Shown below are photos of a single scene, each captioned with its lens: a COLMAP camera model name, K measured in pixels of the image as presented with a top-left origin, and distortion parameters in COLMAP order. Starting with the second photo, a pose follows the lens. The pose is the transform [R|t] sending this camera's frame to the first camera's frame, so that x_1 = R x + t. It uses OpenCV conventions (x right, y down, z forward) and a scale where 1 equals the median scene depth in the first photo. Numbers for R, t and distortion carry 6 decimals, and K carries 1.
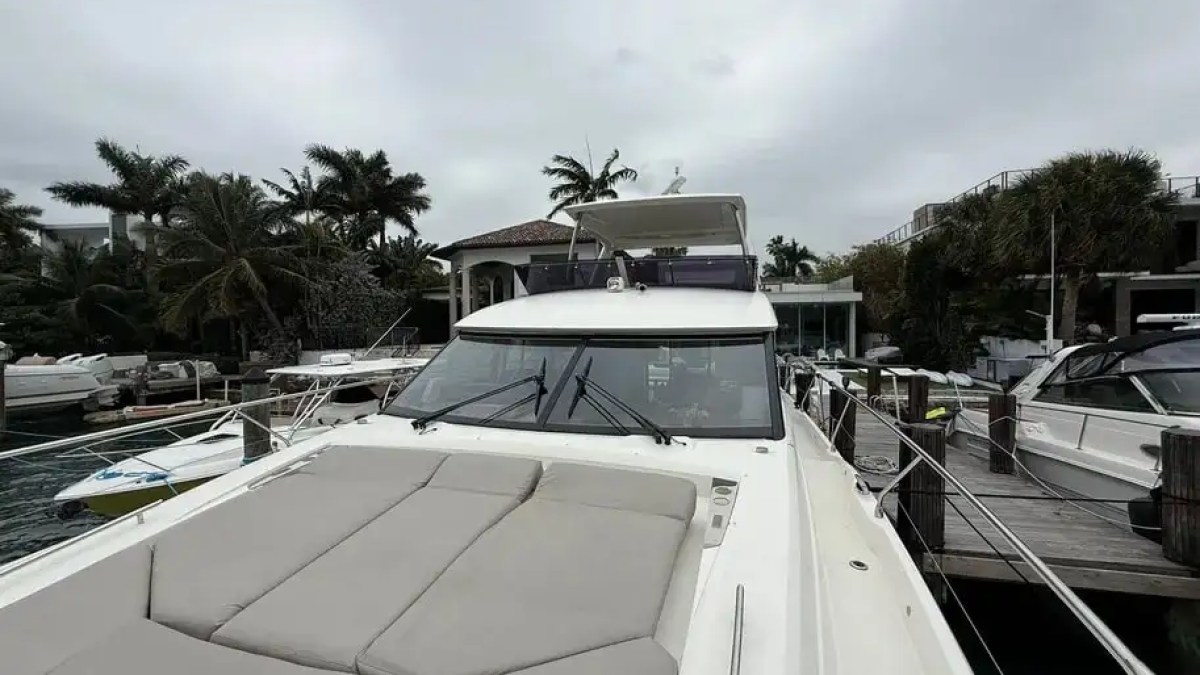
lens RADIAL K [[476.4, 0, 602.2], [0, 476.4, 335.6], [0, 0, 1]] dist [0.003493, 0.000639]
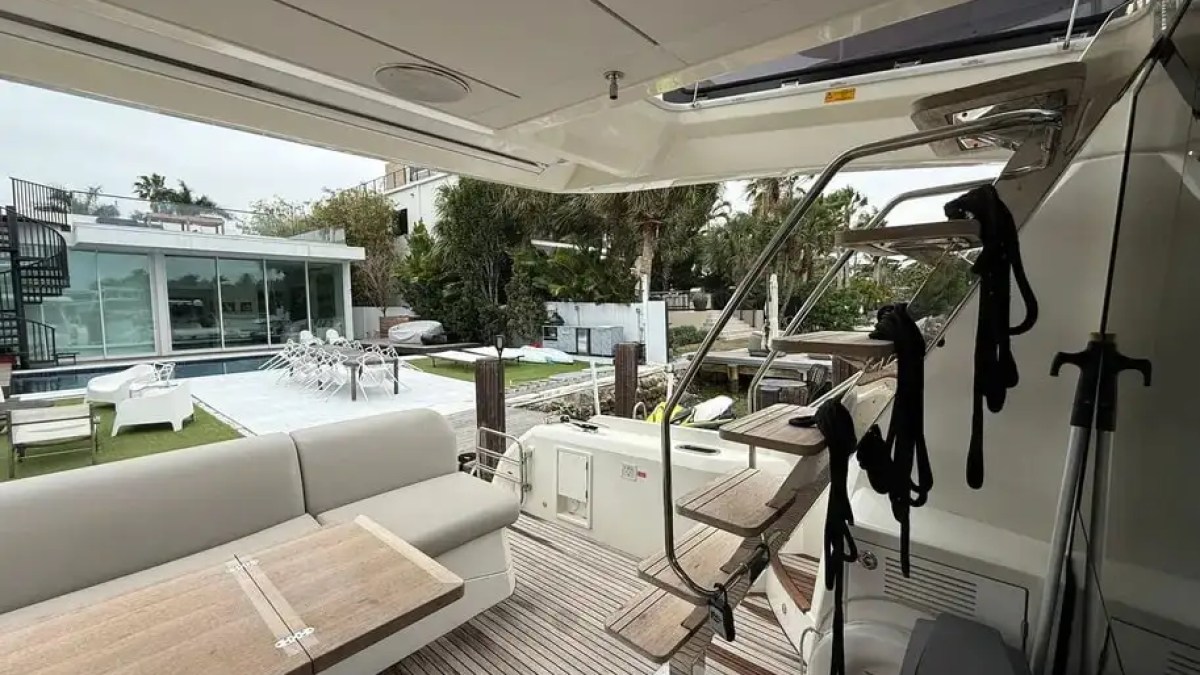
lens RADIAL K [[476.4, 0, 600.8], [0, 476.4, 341.6], [0, 0, 1]] dist [0.003493, 0.000639]
pose [[0.438087, -0.065762, 0.896524, 0.047452], [0.022834, 0.997813, 0.062034, 0.012854], [-0.898643, -0.006705, 0.438630, 0.348844]]
